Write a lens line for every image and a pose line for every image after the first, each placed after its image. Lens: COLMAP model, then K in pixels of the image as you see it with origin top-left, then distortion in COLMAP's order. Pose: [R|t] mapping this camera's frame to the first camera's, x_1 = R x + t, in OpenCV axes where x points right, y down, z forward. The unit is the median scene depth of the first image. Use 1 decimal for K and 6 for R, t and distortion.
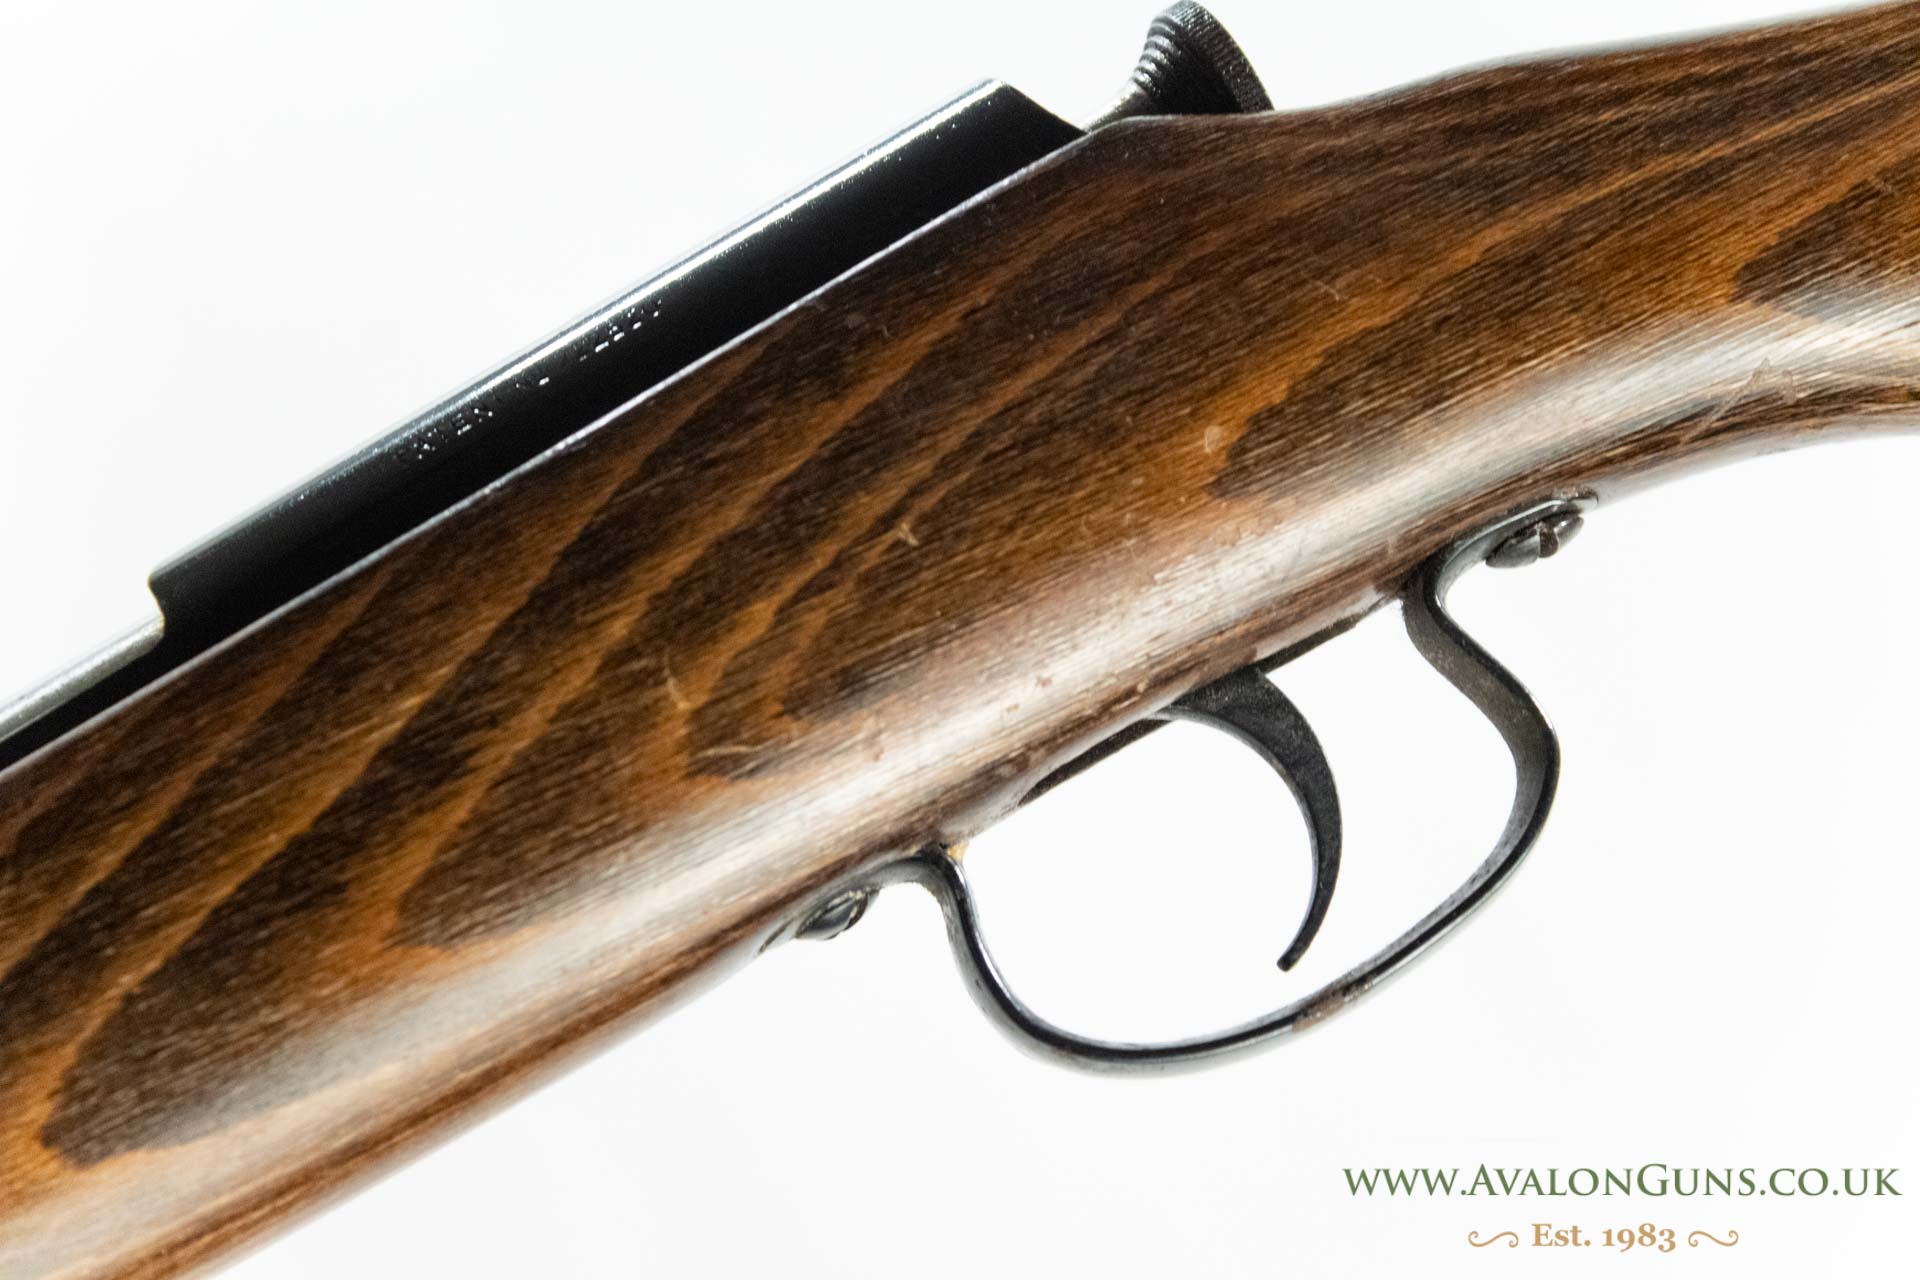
lens RADIAL K [[5143.5, 0, 959.9], [0, 5143.5, 640.1], [0, 0, 1]] dist [-0.019543, 0.000000]
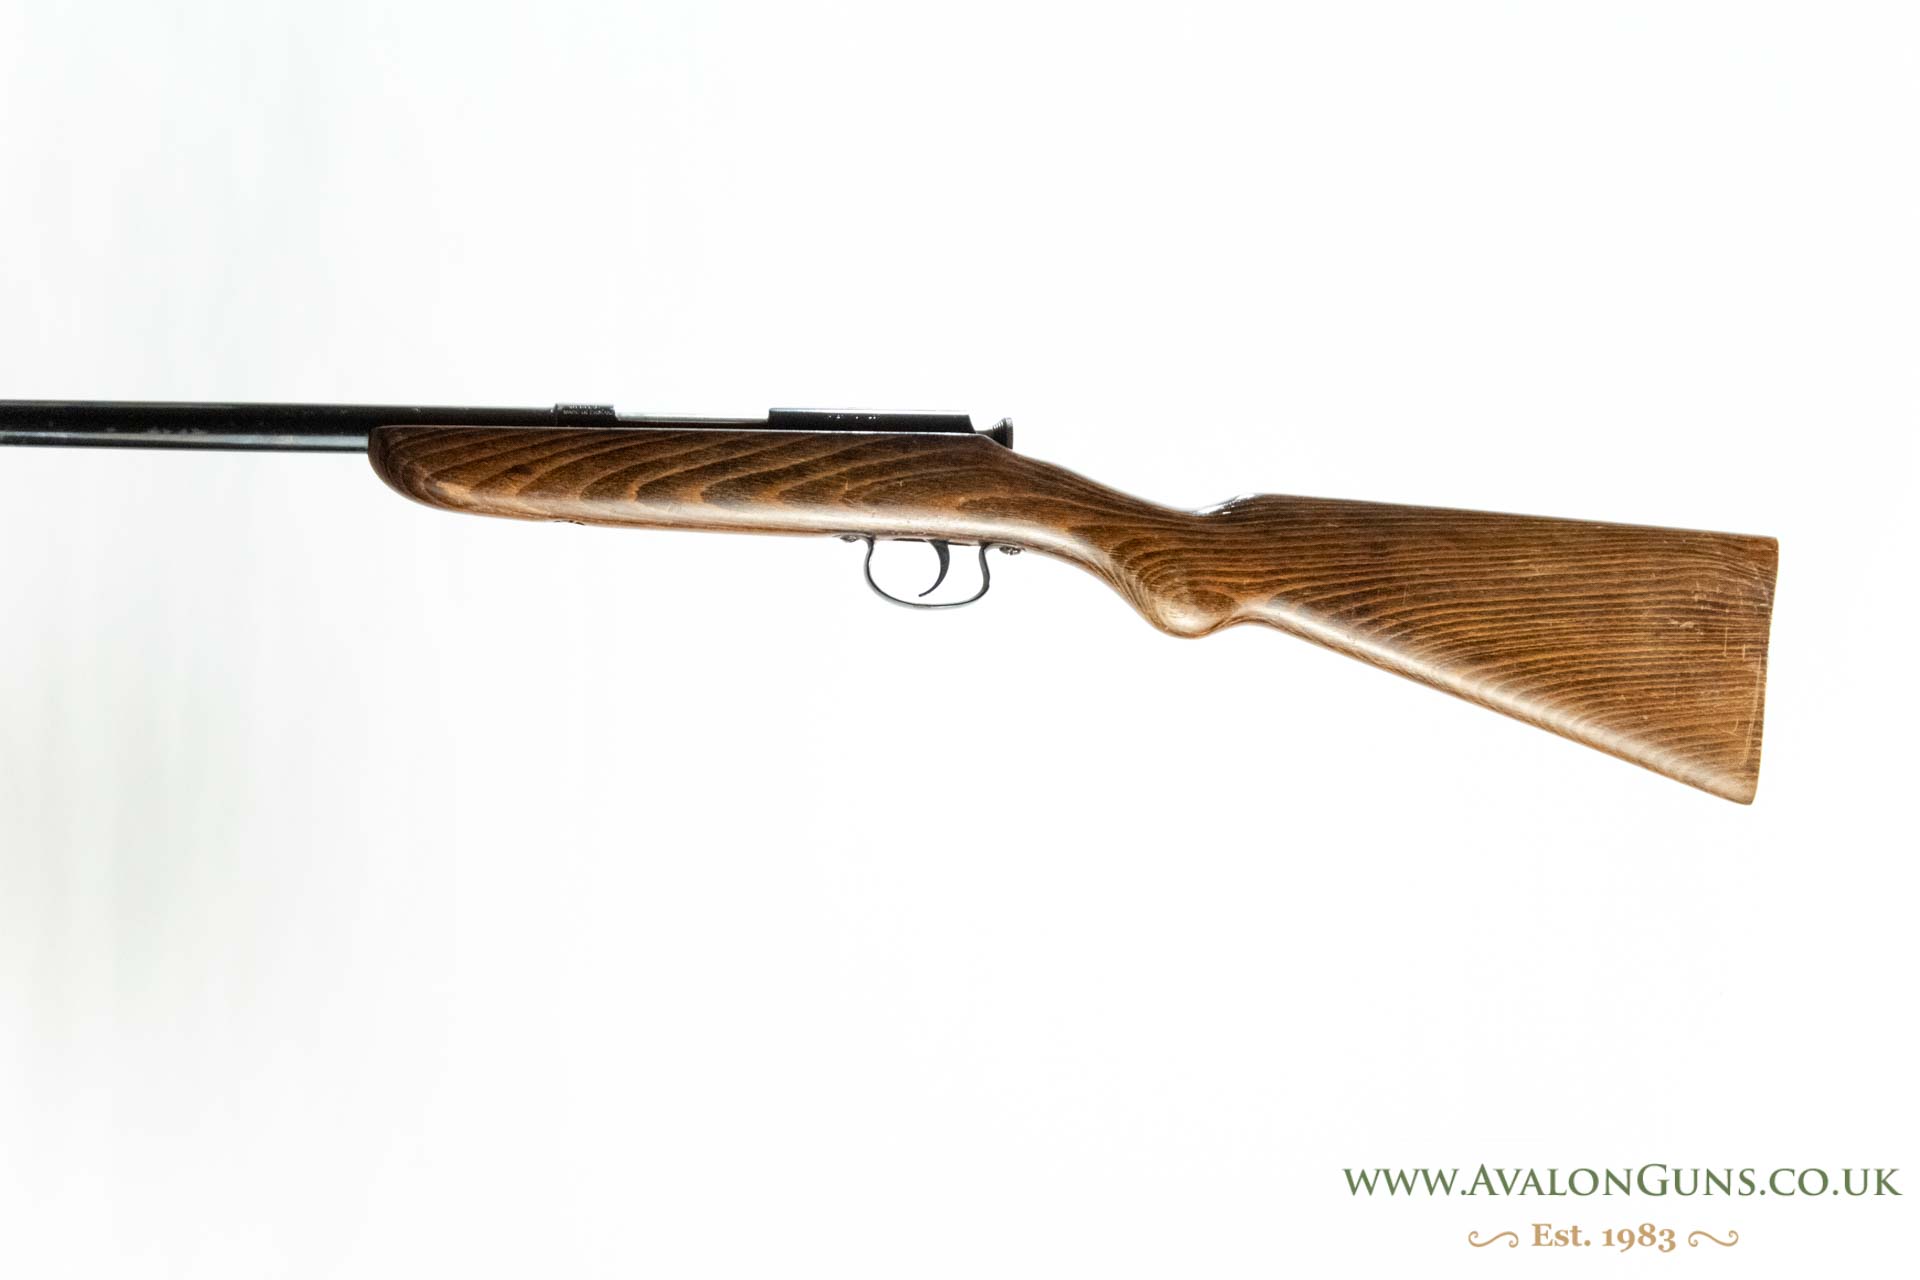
lens RADIAL K [[5143.5, 0, 960.0], [0, 5143.5, 638.9], [0, 0, 1]] dist [-0.019543, 0.000000]
pose [[0.844115, 0.535987, 0.013677, 0.051258], [-0.536044, 0.843122, 0.042459, -0.136389], [0.011226, -0.043172, 0.999005, -4.045753]]
